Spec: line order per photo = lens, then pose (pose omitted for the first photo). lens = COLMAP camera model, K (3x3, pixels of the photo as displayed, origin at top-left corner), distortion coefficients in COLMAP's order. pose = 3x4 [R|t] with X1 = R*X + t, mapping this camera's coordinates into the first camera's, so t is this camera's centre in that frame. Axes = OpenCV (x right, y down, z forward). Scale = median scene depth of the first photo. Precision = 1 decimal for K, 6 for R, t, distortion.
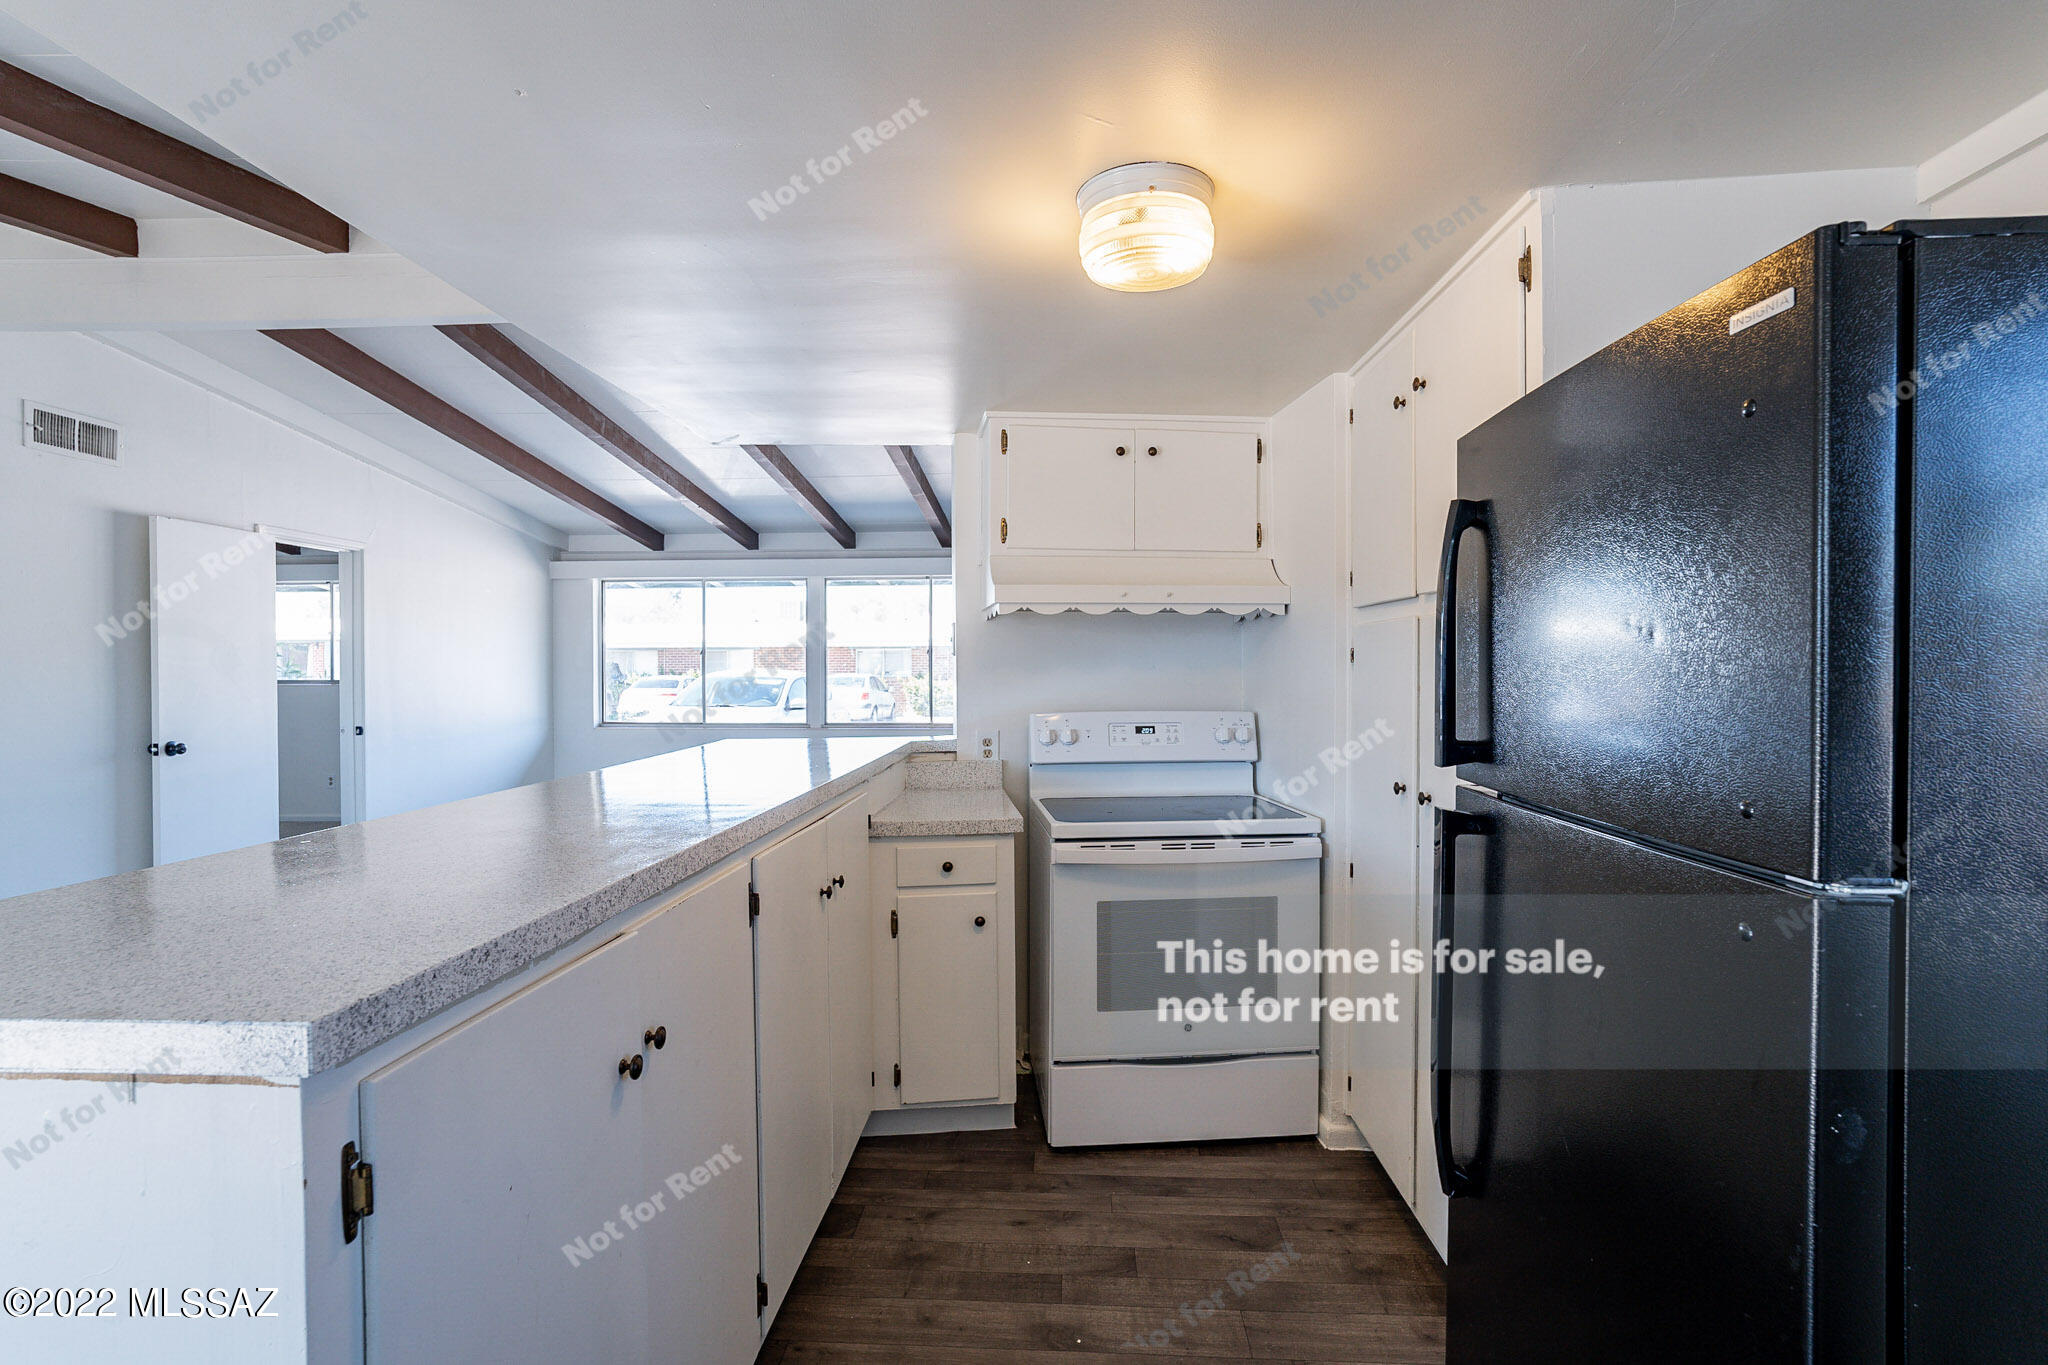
lens RADIAL K [[972.6, 0, 1008.9], [0, 972.6, 677.7], [0, 0, 1]] dist [-0.018686, 0.003244]
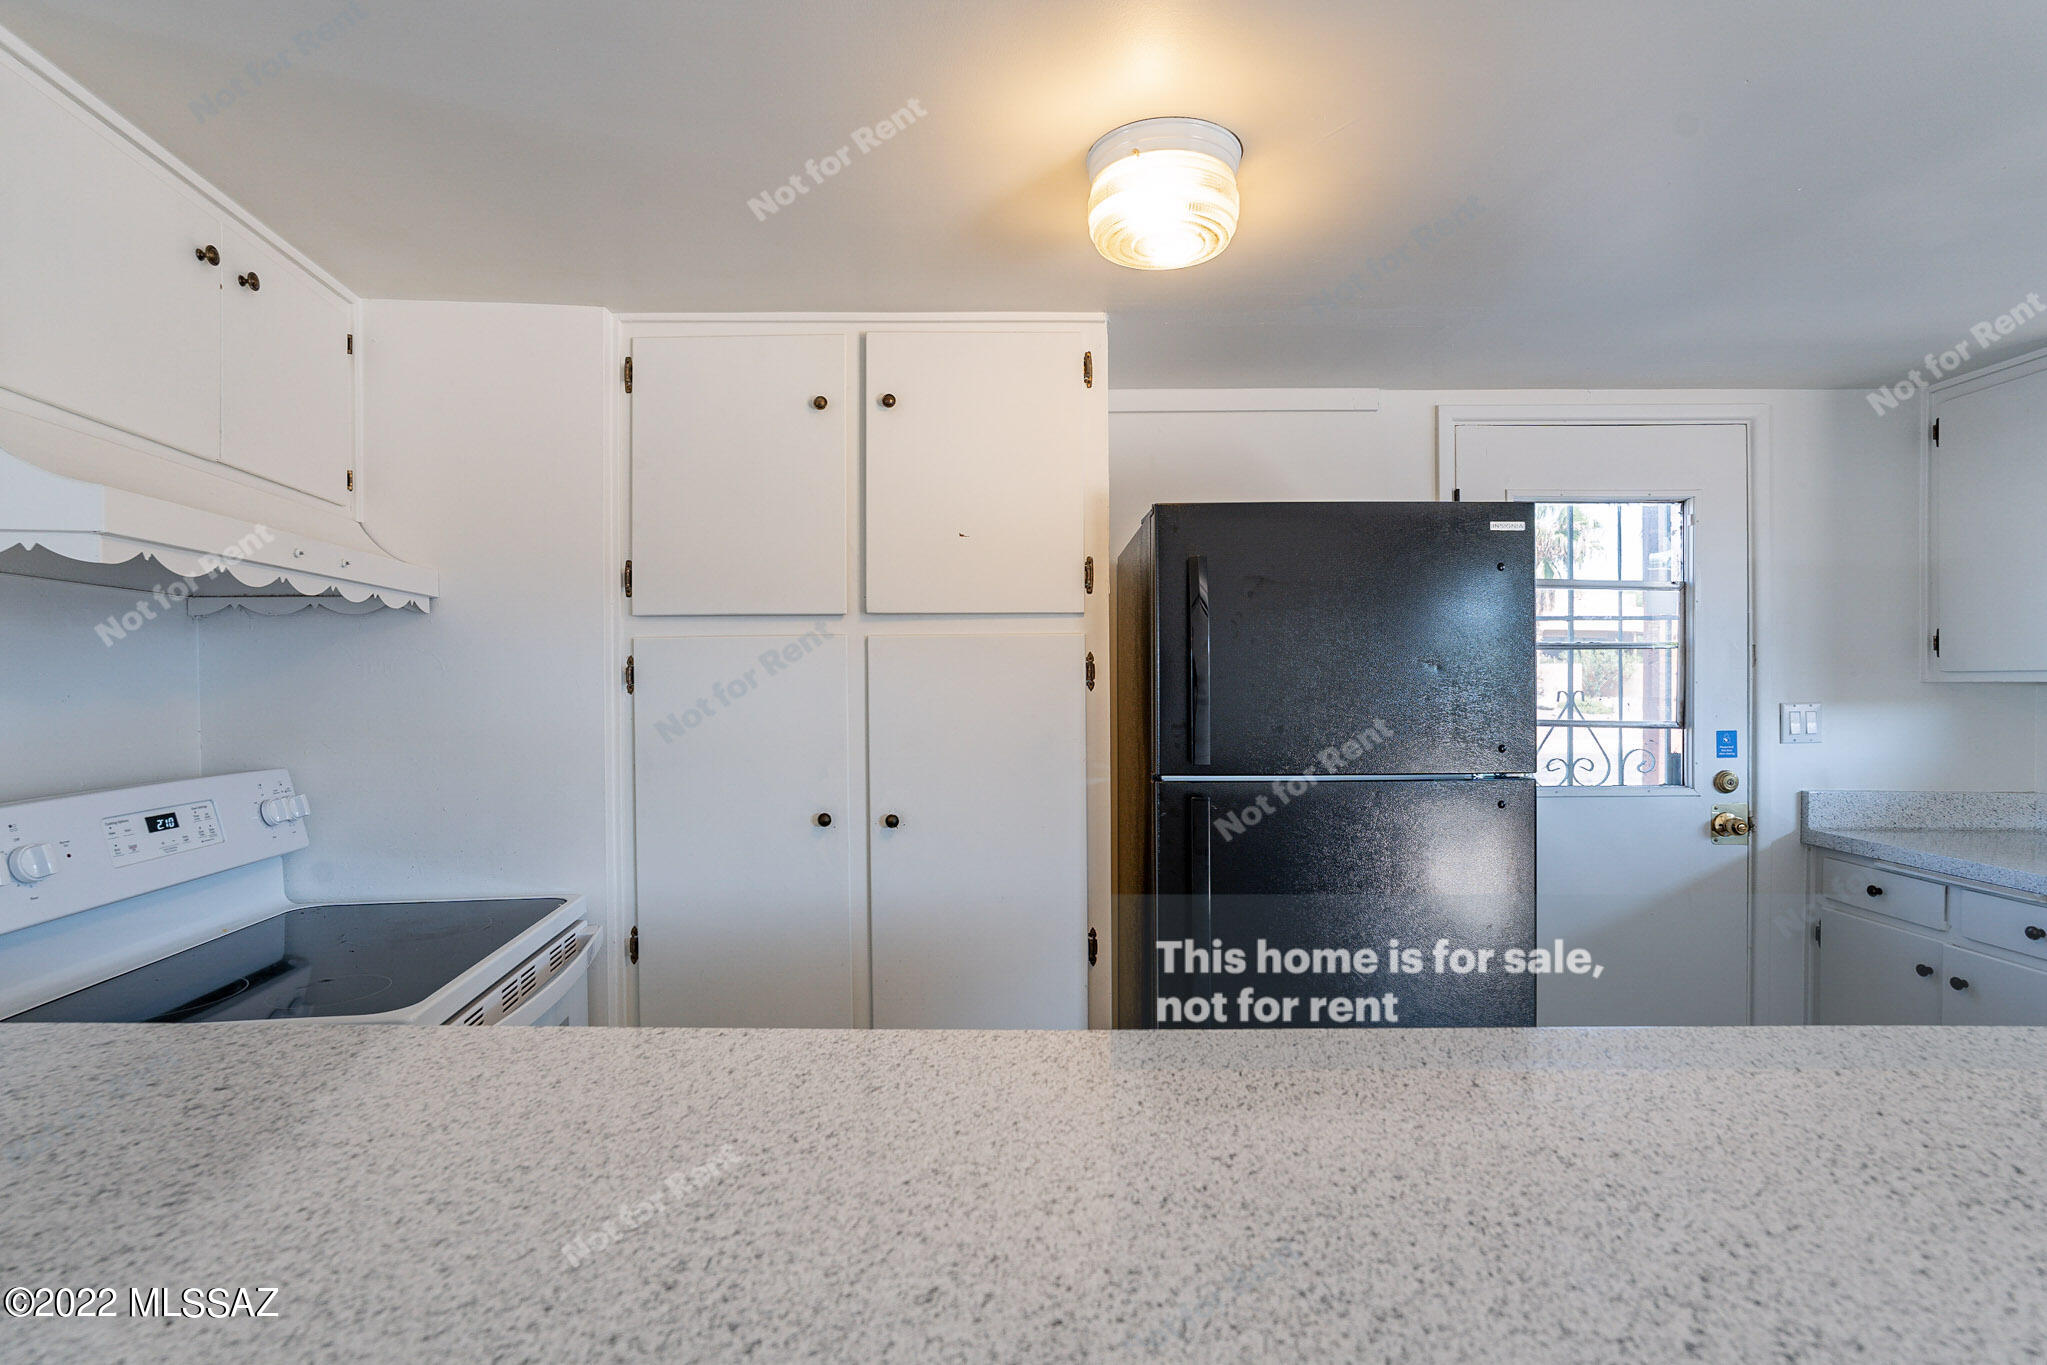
lens RADIAL K [[972.1, 0, 1034.0], [0, 972.1, 675.6], [0, 0, 1]] dist [-0.018686, 0.003244]
pose [[-0.081119, 0.013178, 0.996617, -0.406084], [0.021513, 0.999703, -0.011468, -0.004926], [-0.996472, 0.020510, -0.081379, 0.651479]]
